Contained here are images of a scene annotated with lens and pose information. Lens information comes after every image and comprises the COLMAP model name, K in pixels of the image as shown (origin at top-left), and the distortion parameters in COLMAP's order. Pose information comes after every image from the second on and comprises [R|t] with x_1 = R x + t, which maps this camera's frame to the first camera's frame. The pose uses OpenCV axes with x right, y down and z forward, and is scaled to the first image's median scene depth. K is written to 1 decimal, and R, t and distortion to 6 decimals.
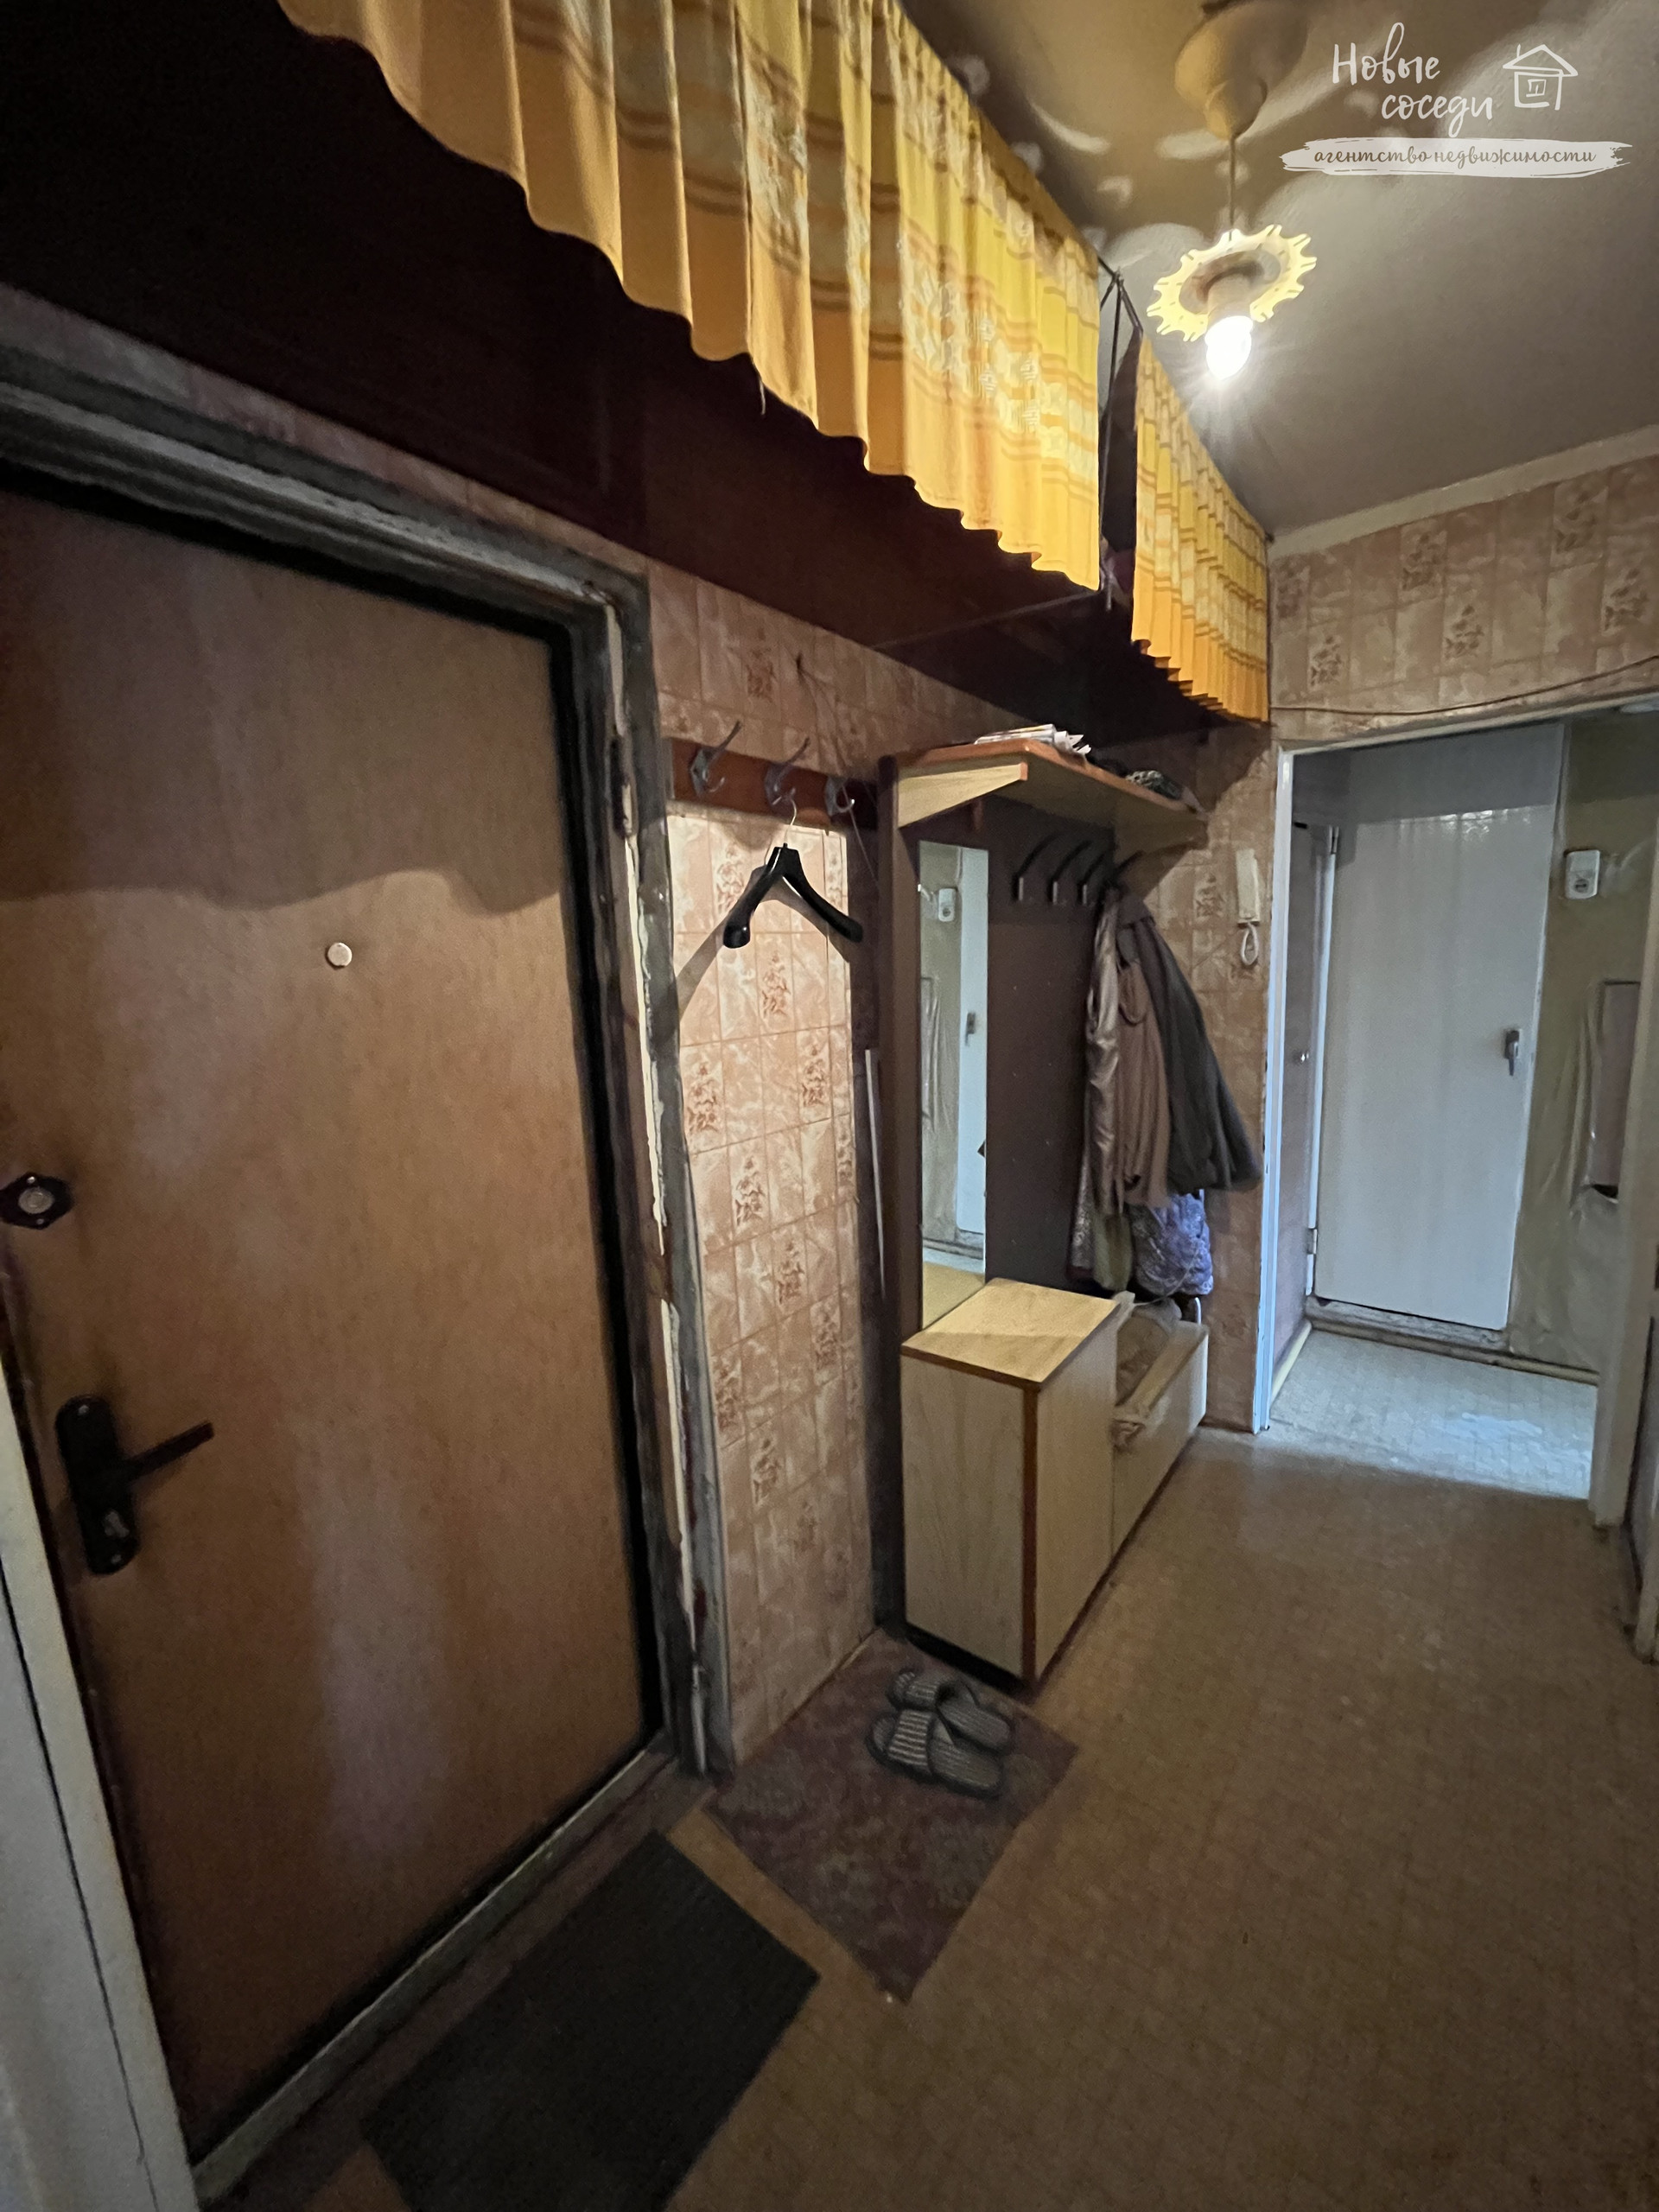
lens RADIAL K [[890.1, 0, 829.3], [0, 890.1, 1110.6], [0, 0, 1]] dist [-0.003450, 0.000057]
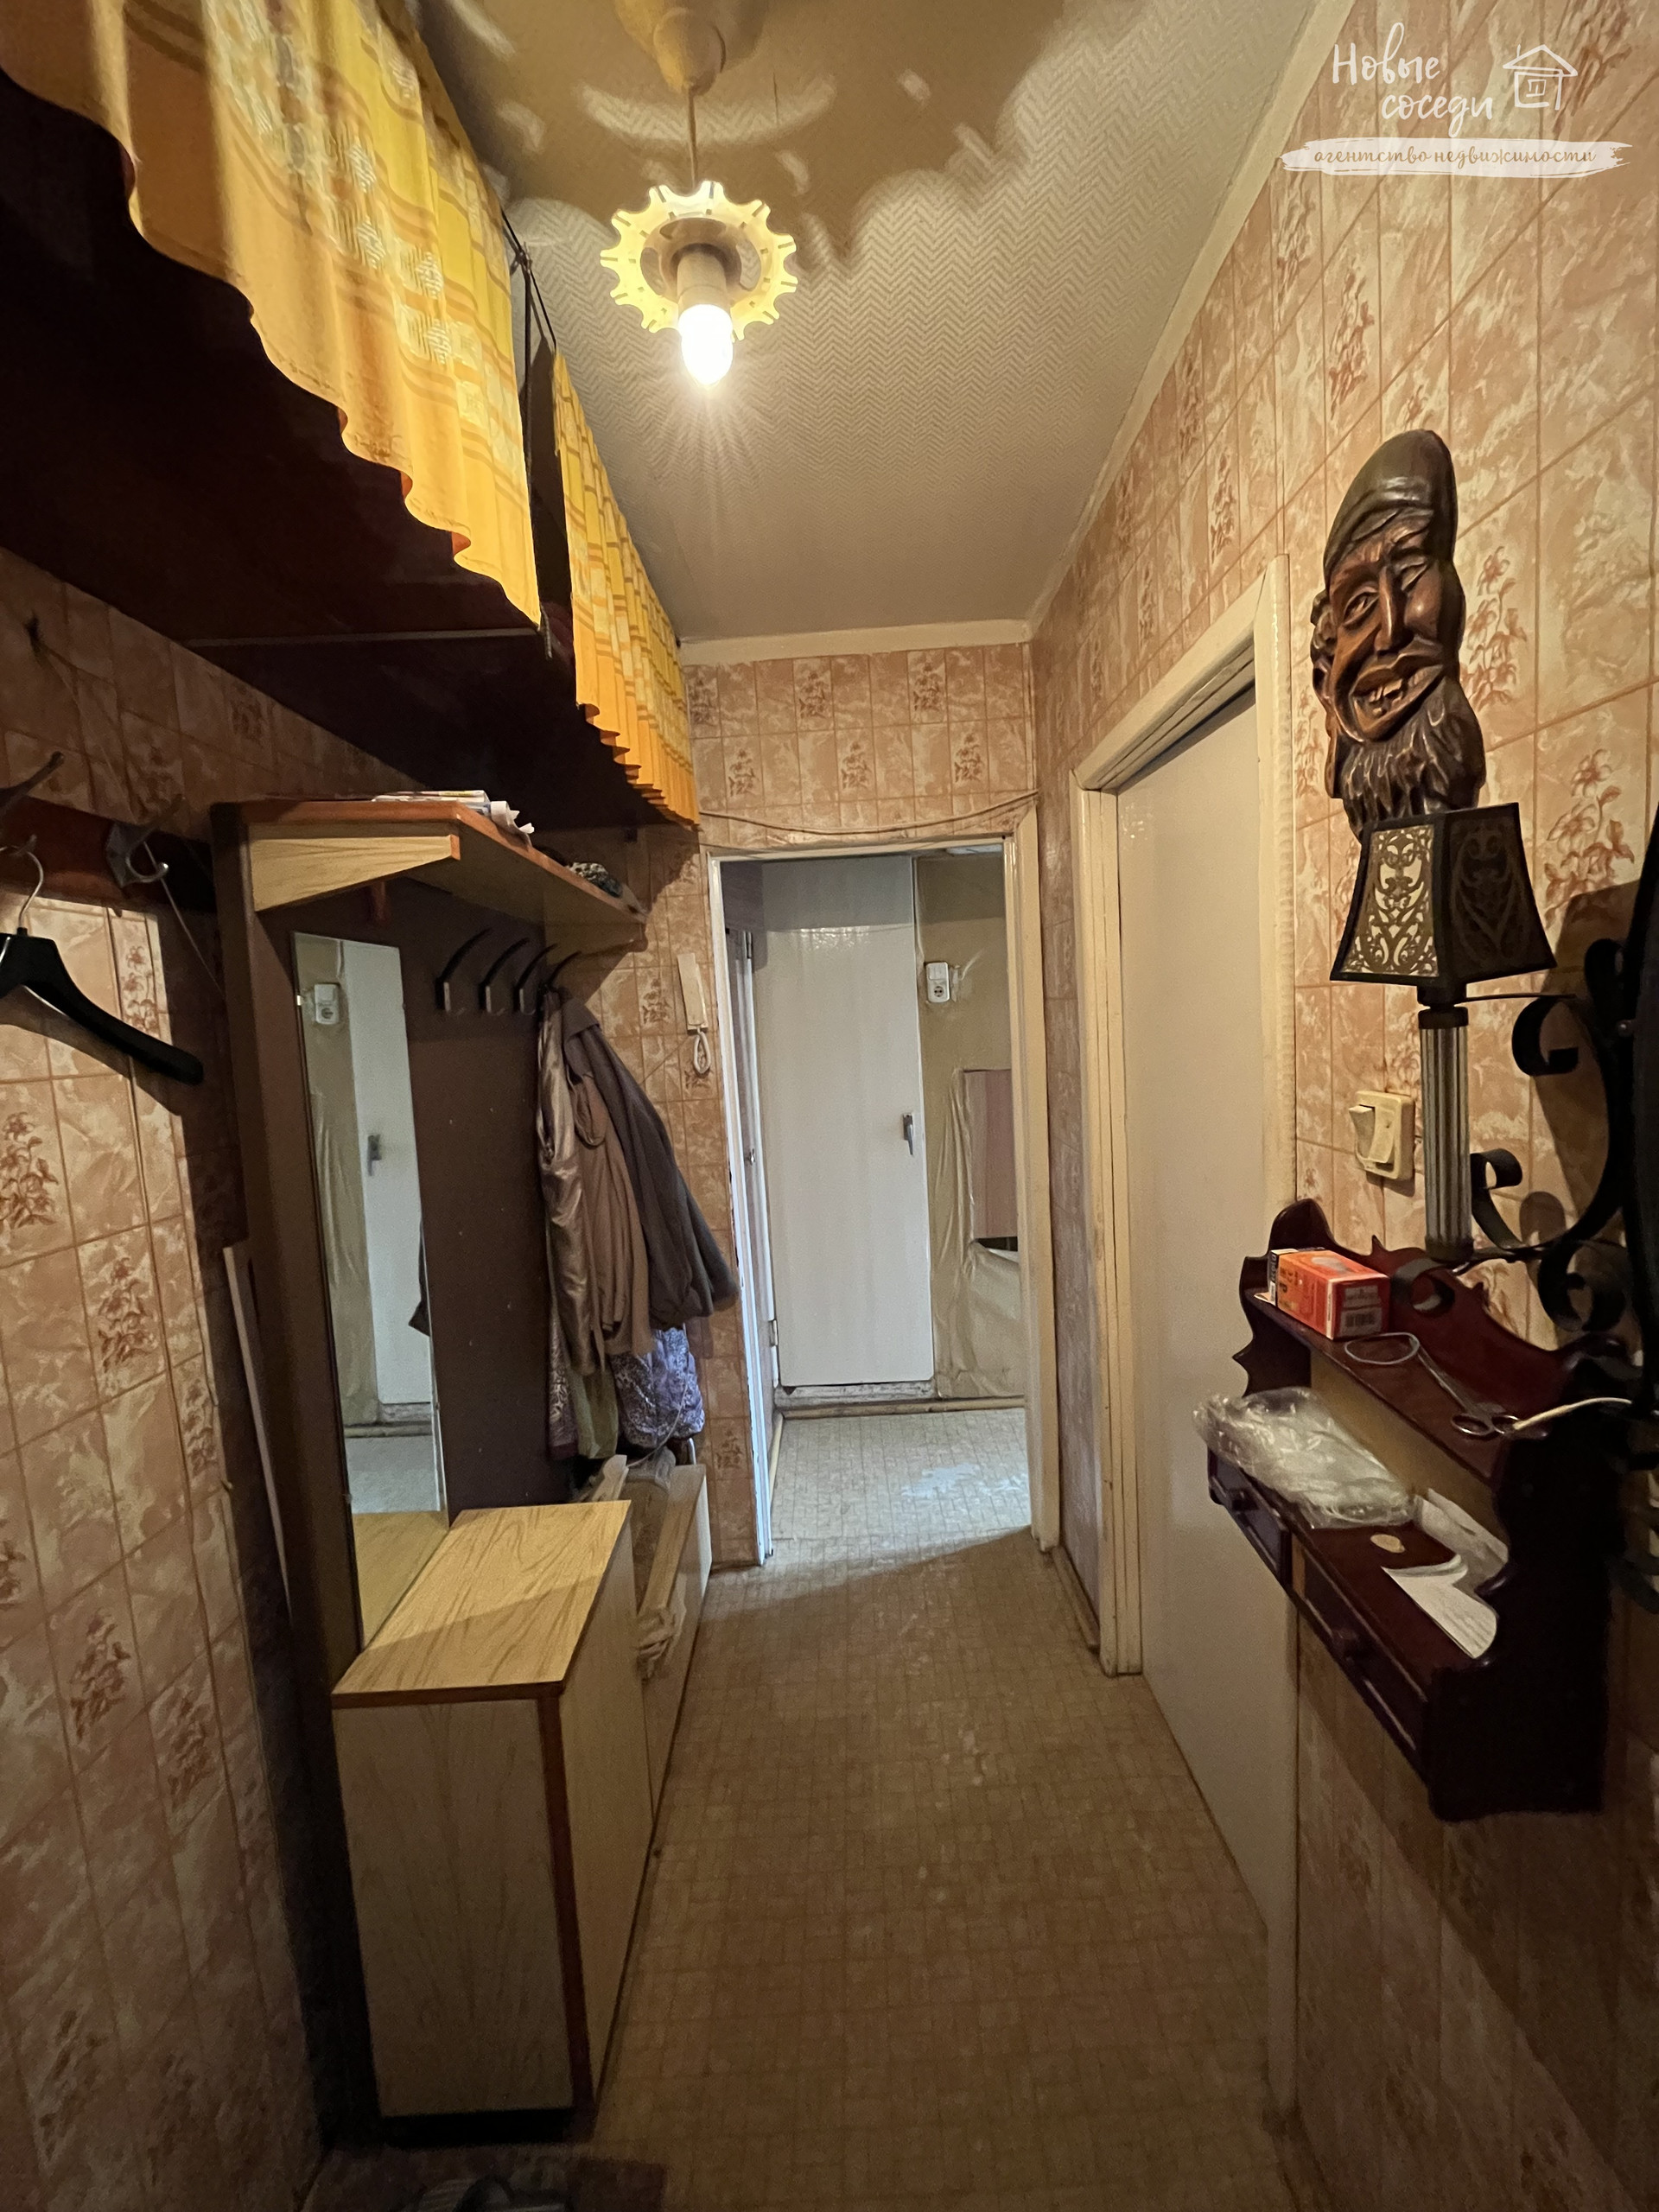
lens RADIAL K [[890.1, 0, 832.7], [0, 890.1, 1098.6], [0, 0, 1]] dist [-0.003450, 0.000057]
pose [[0.794596, -0.066794, 0.603453, 0.010114], [0.132512, 0.989047, -0.065011, -0.073167], [-0.592501, 0.131622, 0.794744, 0.217232]]
